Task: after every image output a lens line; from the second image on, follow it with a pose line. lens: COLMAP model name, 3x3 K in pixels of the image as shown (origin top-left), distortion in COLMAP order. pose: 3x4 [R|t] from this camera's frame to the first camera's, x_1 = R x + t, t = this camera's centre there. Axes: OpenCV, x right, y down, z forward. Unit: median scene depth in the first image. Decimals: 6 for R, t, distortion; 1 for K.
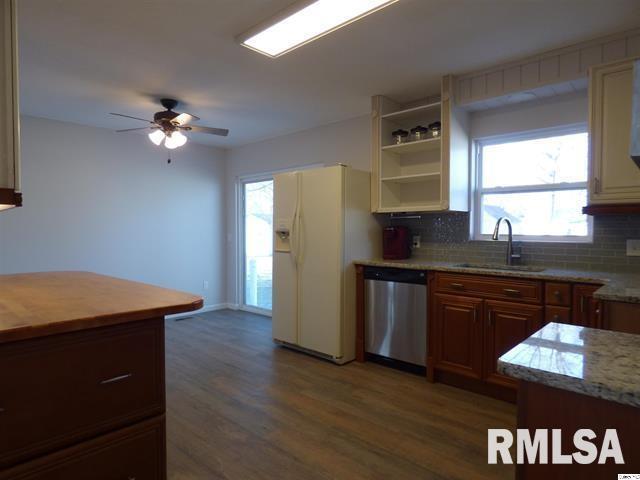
lens RADIAL K [[392.7, 0, 319.0], [0, 392.7, 238.3], [0, 0, 1]] dist [-0.009095, 0.001039]
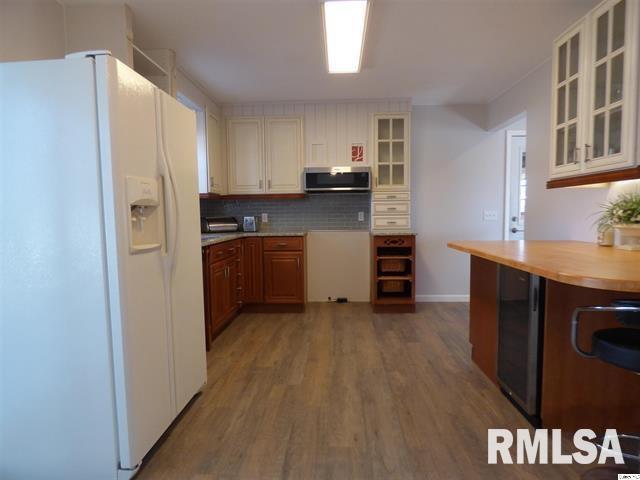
lens RADIAL K [[392.7, 0, 319.0], [0, 392.7, 238.3], [0, 0, 1]] dist [-0.009095, 0.001039]
pose [[-0.644877, -0.043186, 0.763065, -0.638151], [0.029587, 0.996243, 0.081386, -0.011845], [-0.763714, 0.075061, -0.641177, 1.292349]]
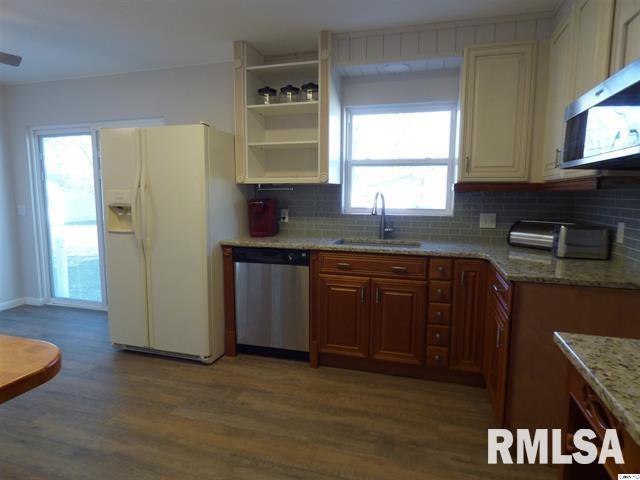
lens RADIAL K [[392.7, 0, 319.0], [0, 392.7, 238.3], [0, 0, 1]] dist [-0.009095, 0.001039]
pose [[0.894858, -0.049106, 0.443641, -0.098221], [0.006520, 0.995262, 0.097013, -0.030278], [-0.446303, -0.083921, 0.890938, 0.161835]]
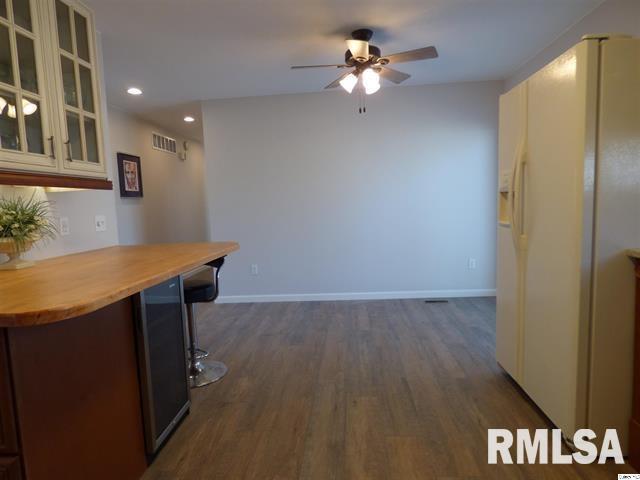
lens RADIAL K [[392.7, 0, 319.0], [0, 392.7, 238.3], [0, 0, 1]] dist [-0.009095, 0.001039]
pose [[0.623054, 0.045515, -0.780854, 0.225074], [0.022965, 0.996811, 0.076427, 0.002131], [0.781842, -0.065550, 0.620021, 0.459701]]
